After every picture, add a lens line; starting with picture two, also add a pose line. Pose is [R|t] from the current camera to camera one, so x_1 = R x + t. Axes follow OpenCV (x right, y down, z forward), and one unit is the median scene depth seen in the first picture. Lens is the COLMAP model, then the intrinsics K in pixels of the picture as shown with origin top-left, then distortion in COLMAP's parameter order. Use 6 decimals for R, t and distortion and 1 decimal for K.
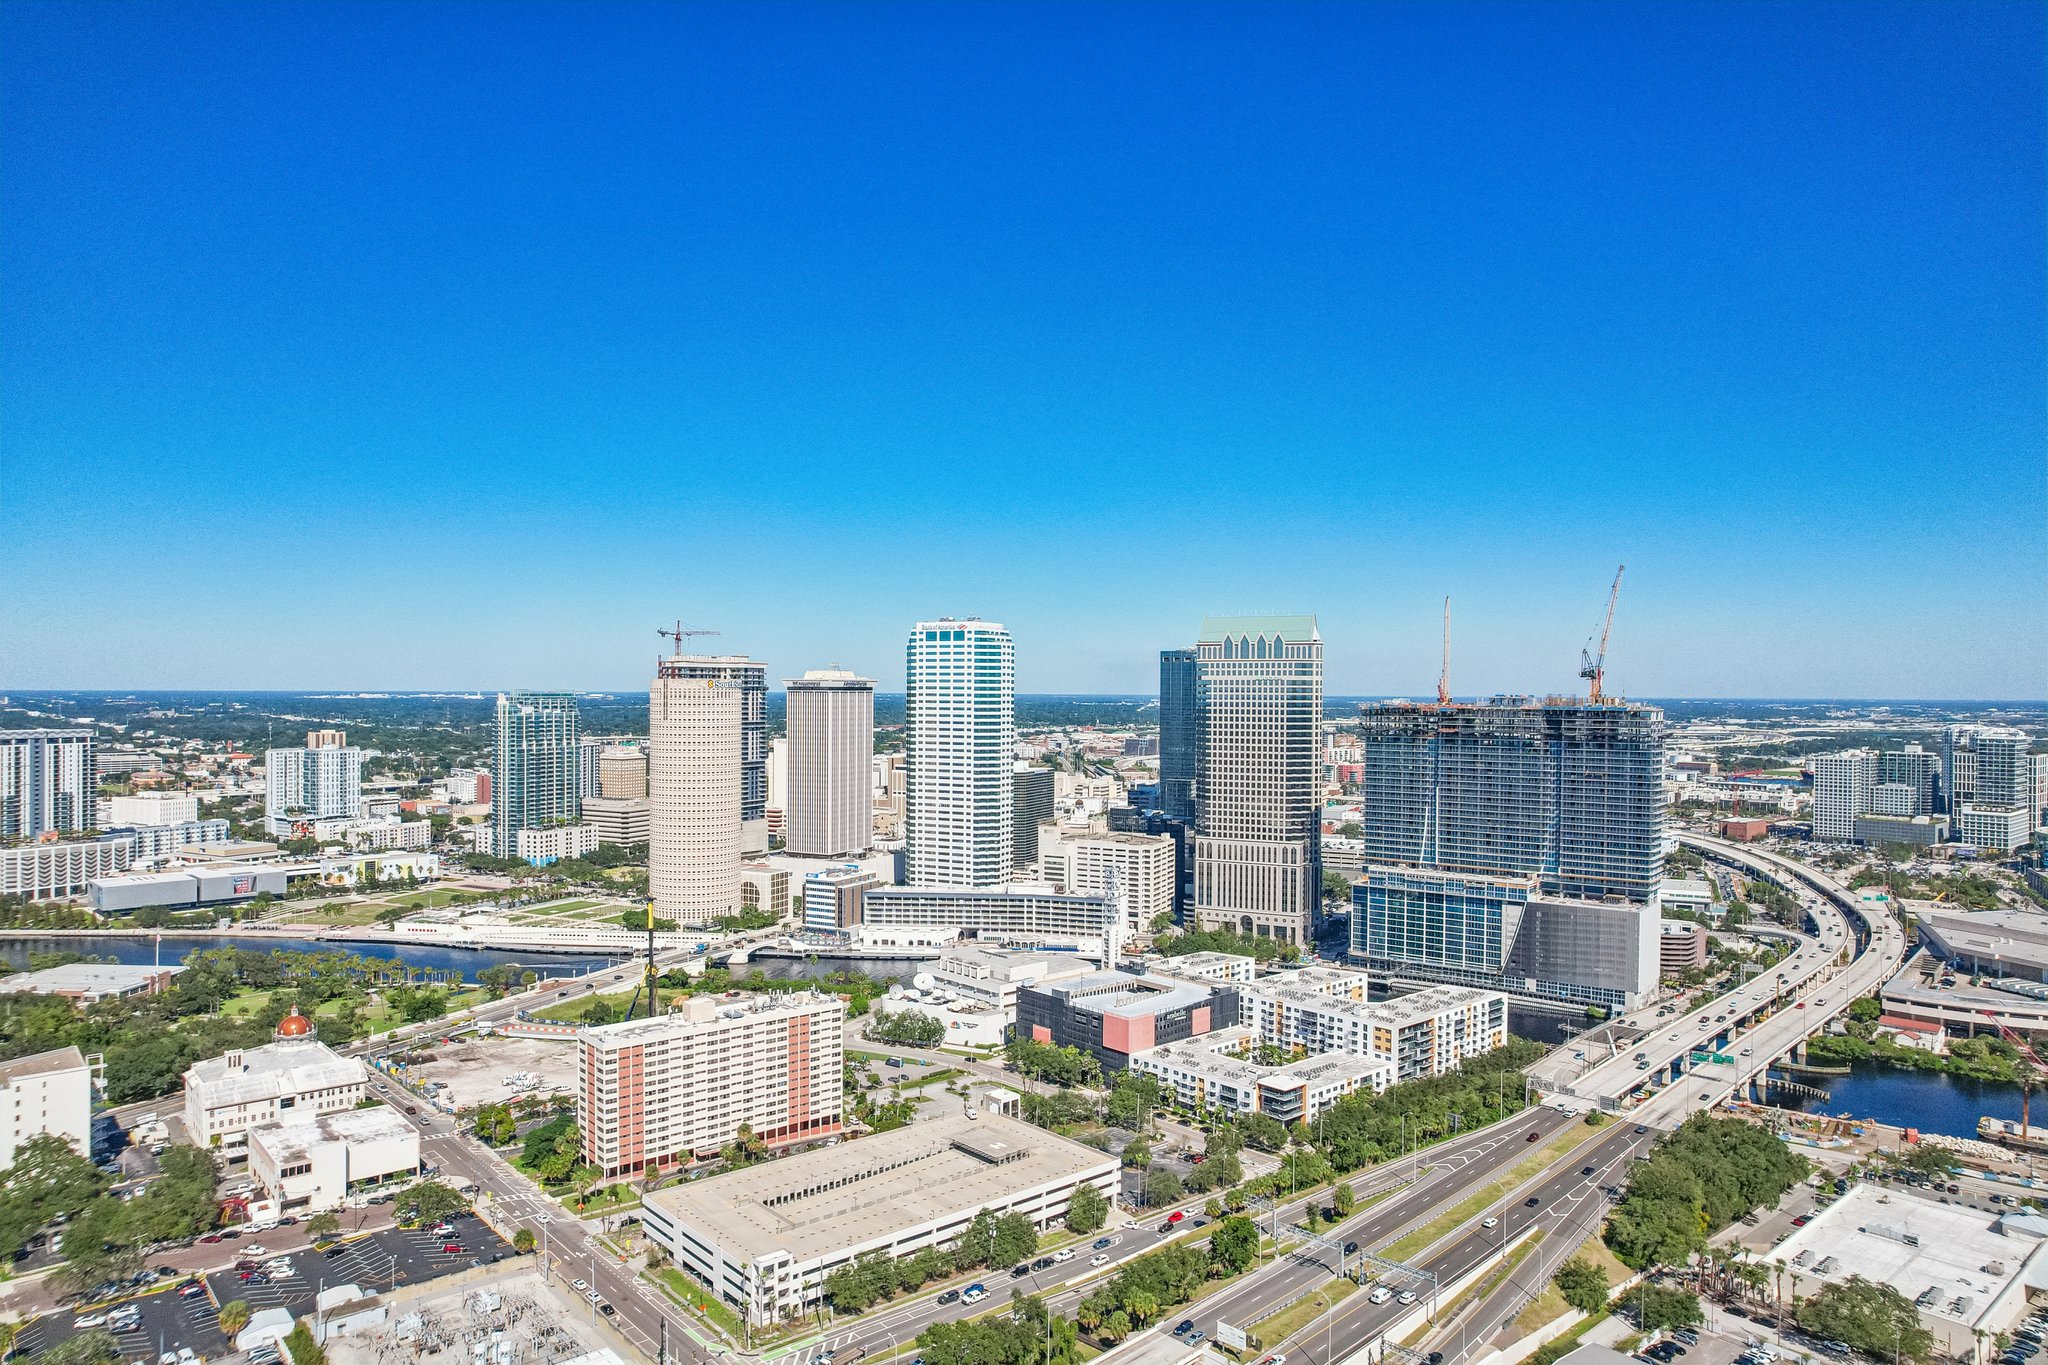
lens RADIAL K [[1309.0, 0, 1019.8], [0, 1309.0, 696.4], [0, 0, 1]] dist [-0.072785, 0.064182]
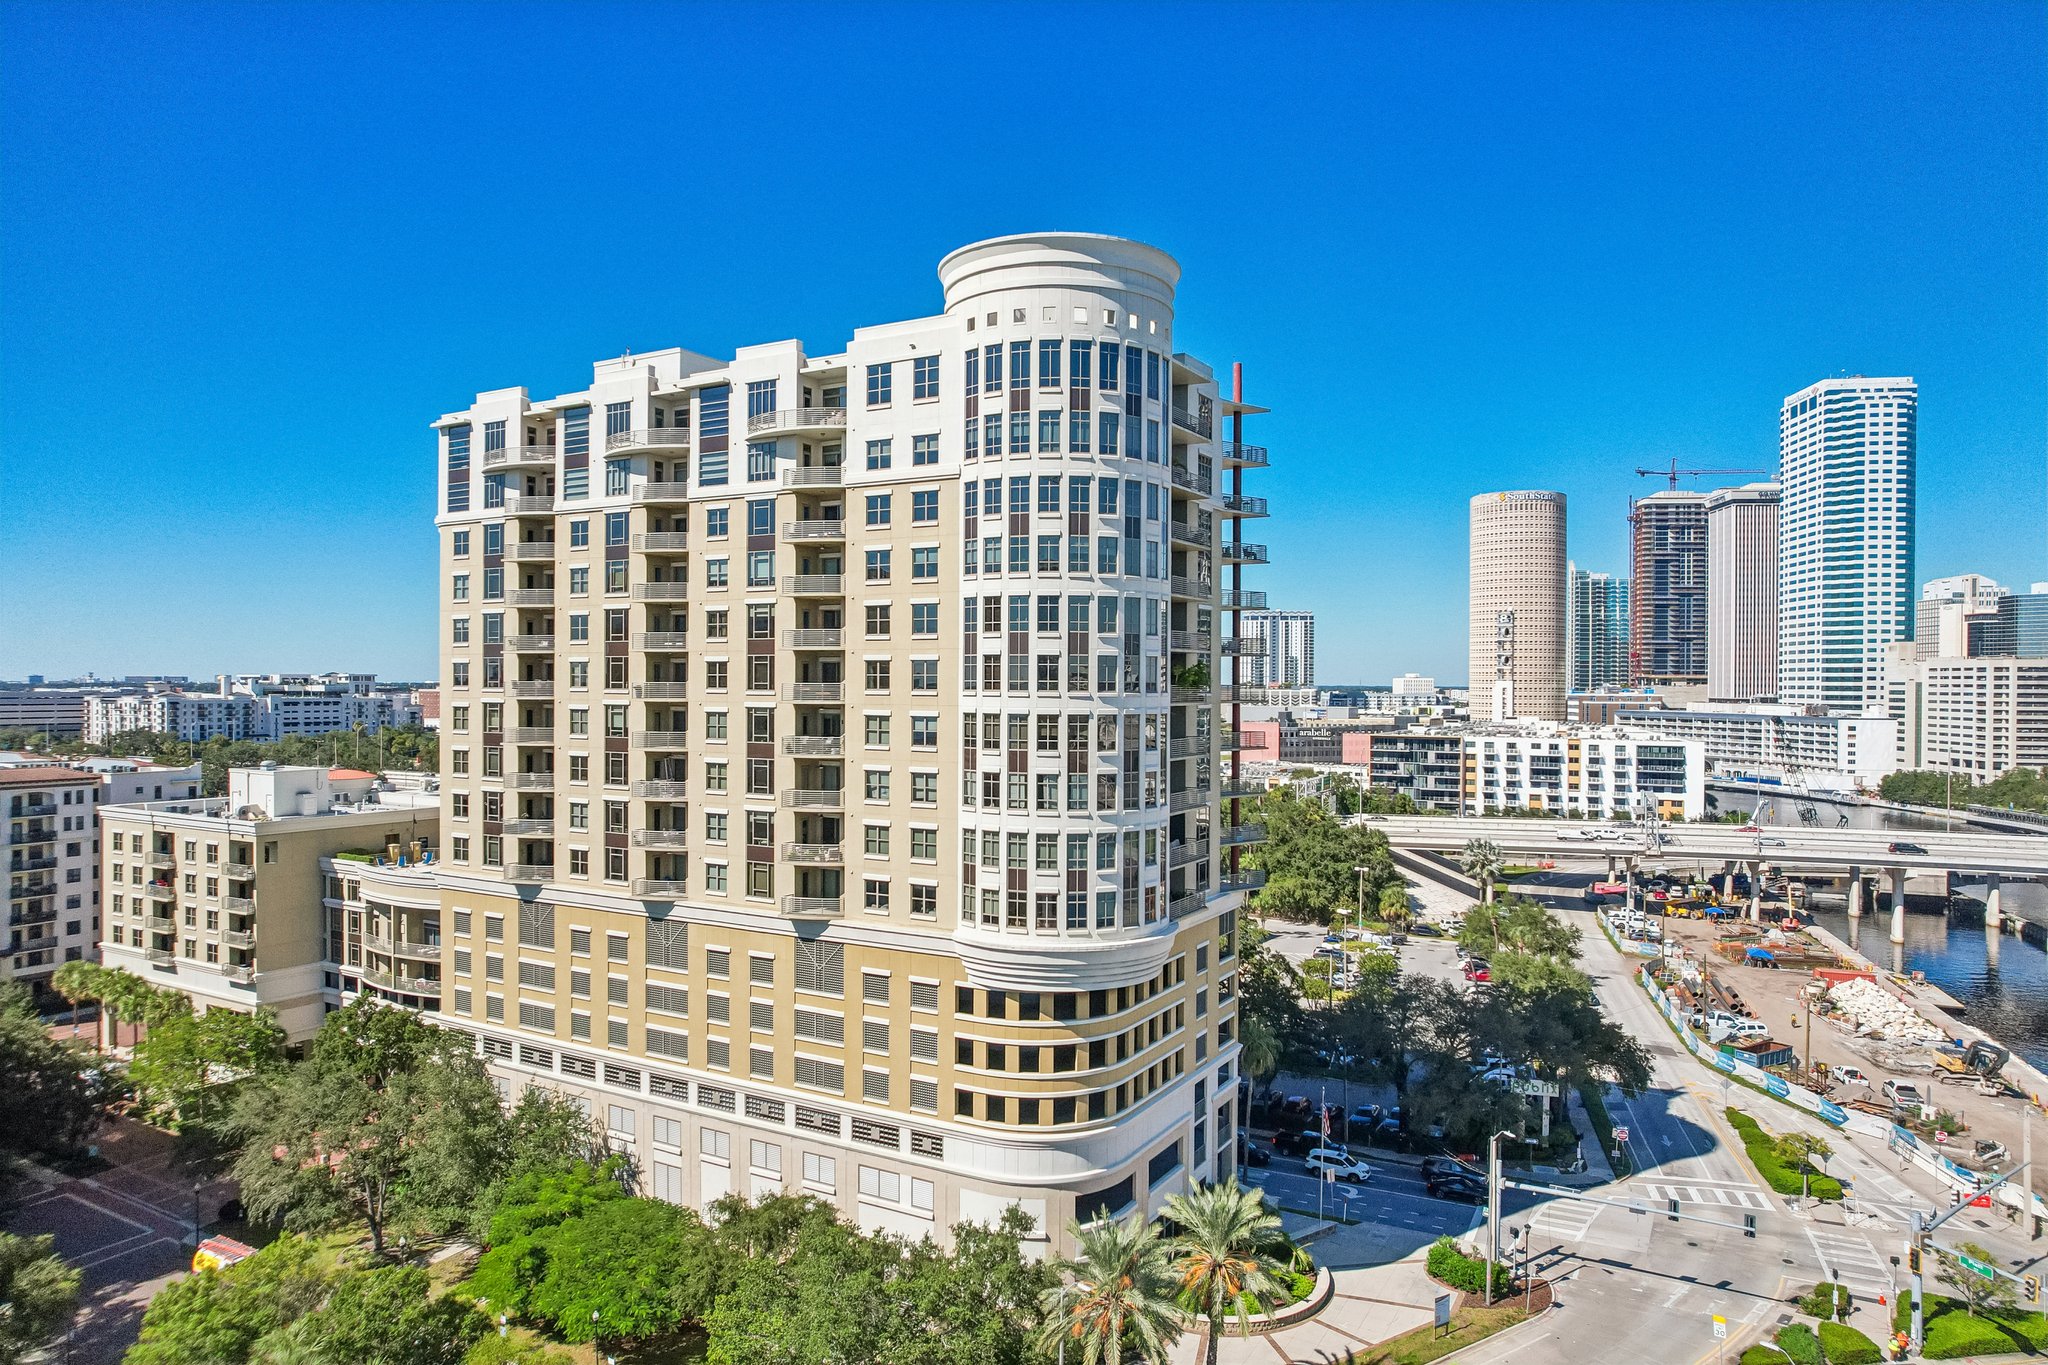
lens RADIAL K [[1309.0, 0, 1029.2], [0, 1309.0, 680.8], [0, 0, 1]] dist [-0.072785, 0.064182]
pose [[0.329057, -0.005194, -0.944296, 0.642841], [-0.010683, 0.999900, -0.009223, 0.160795], [0.944250, 0.013123, 0.328969, 0.389628]]
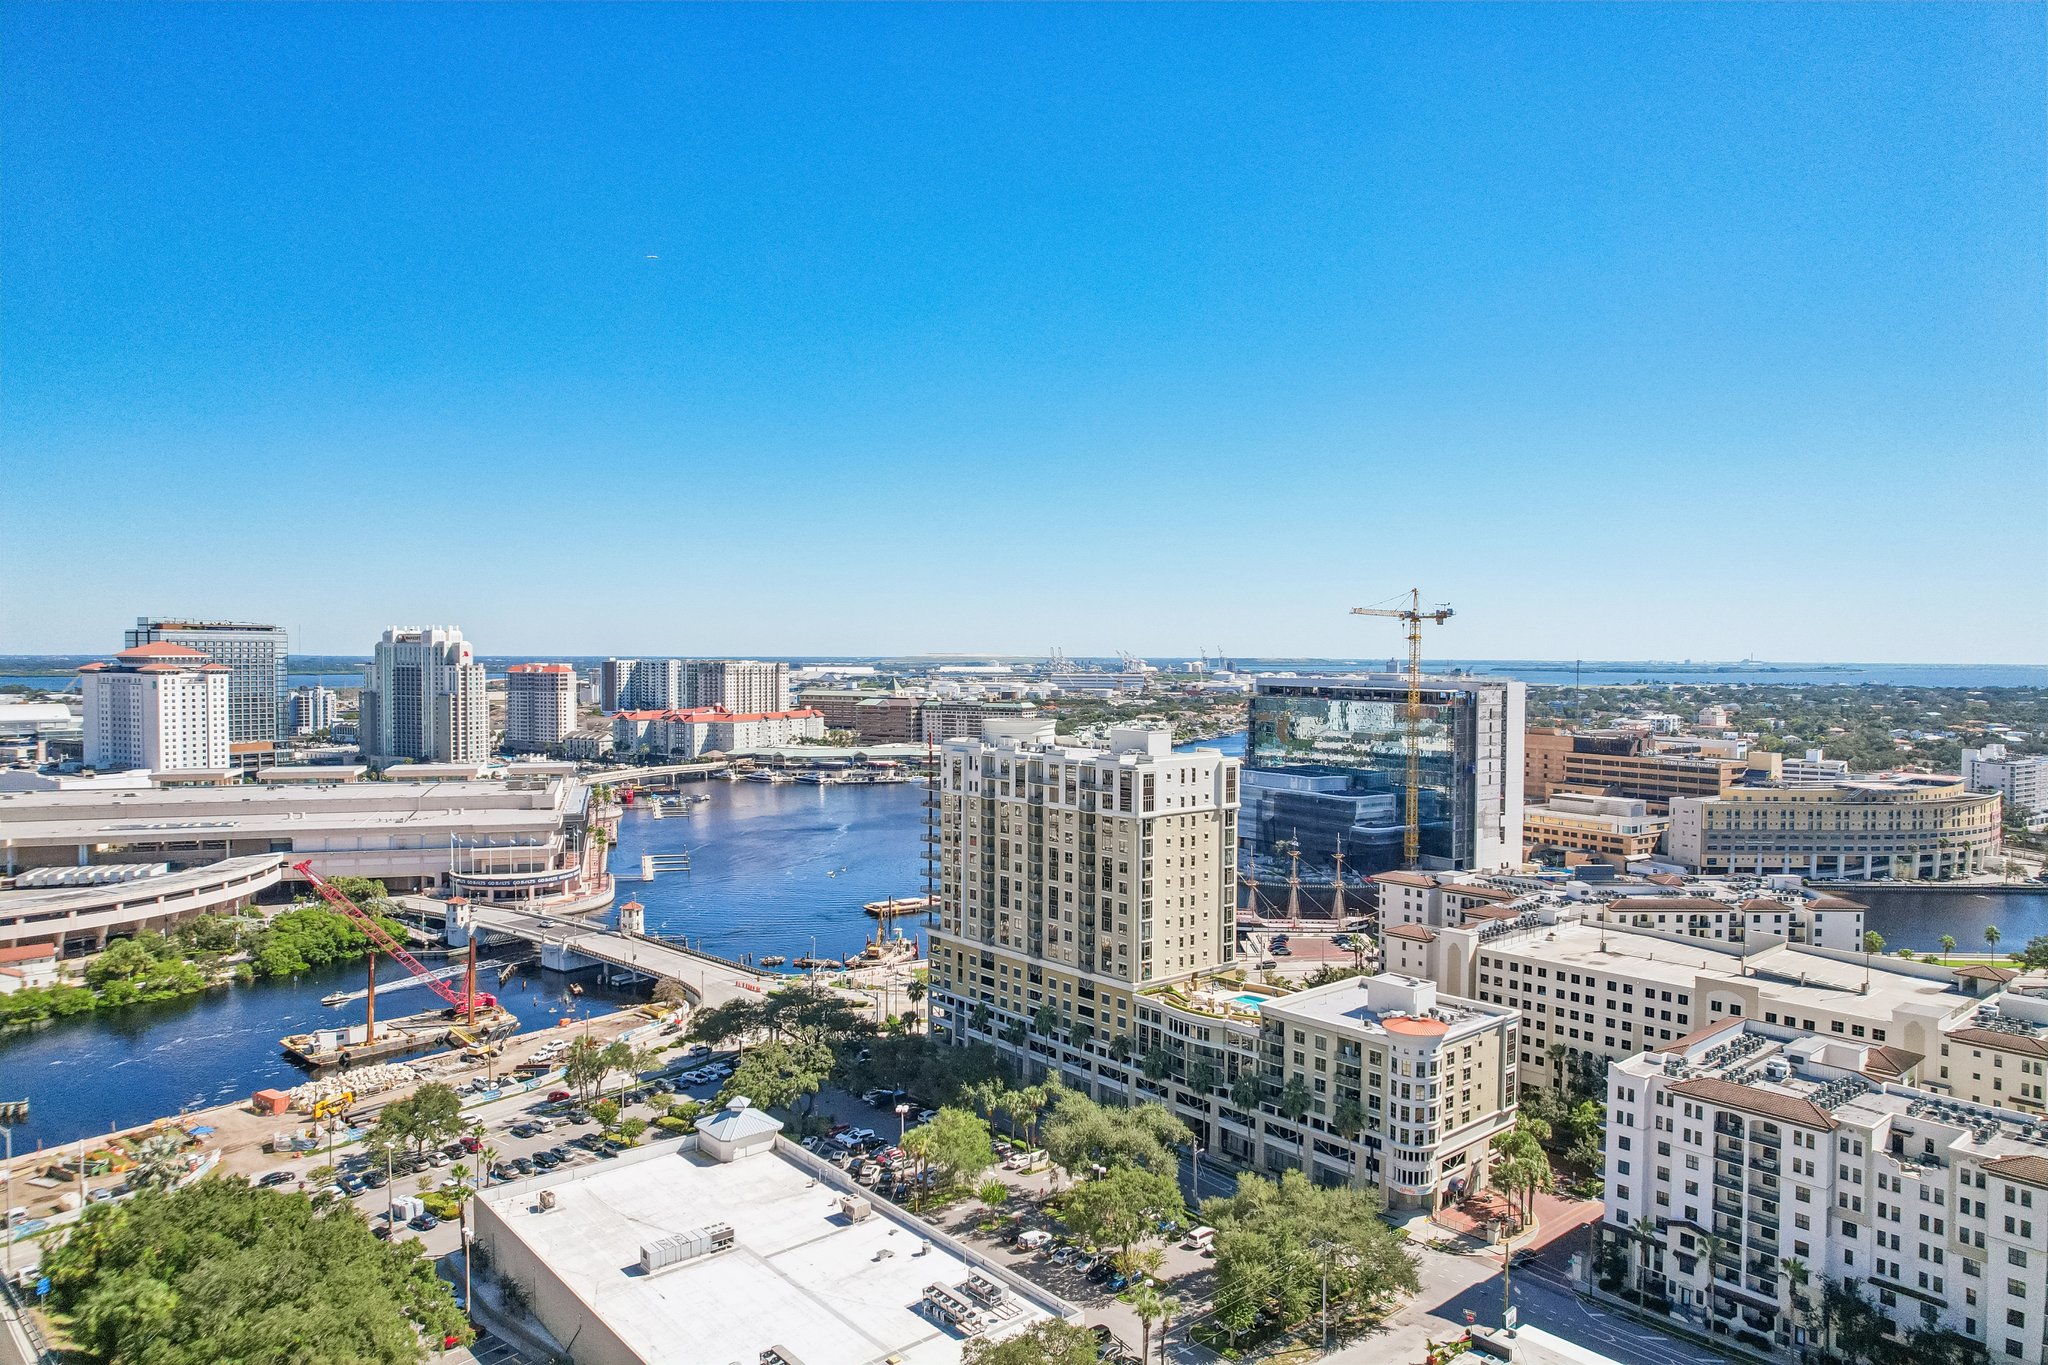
lens RADIAL K [[1309.0, 0, 1024.0], [0, 1309.0, 691.7], [0, 0, 1]] dist [-0.072785, 0.064182]
pose [[0.010048, -0.034862, 0.999342, 0.098437], [0.003199, 0.999388, 0.034831, 0.094741], [-0.999944, 0.002847, 0.010153, 0.428509]]
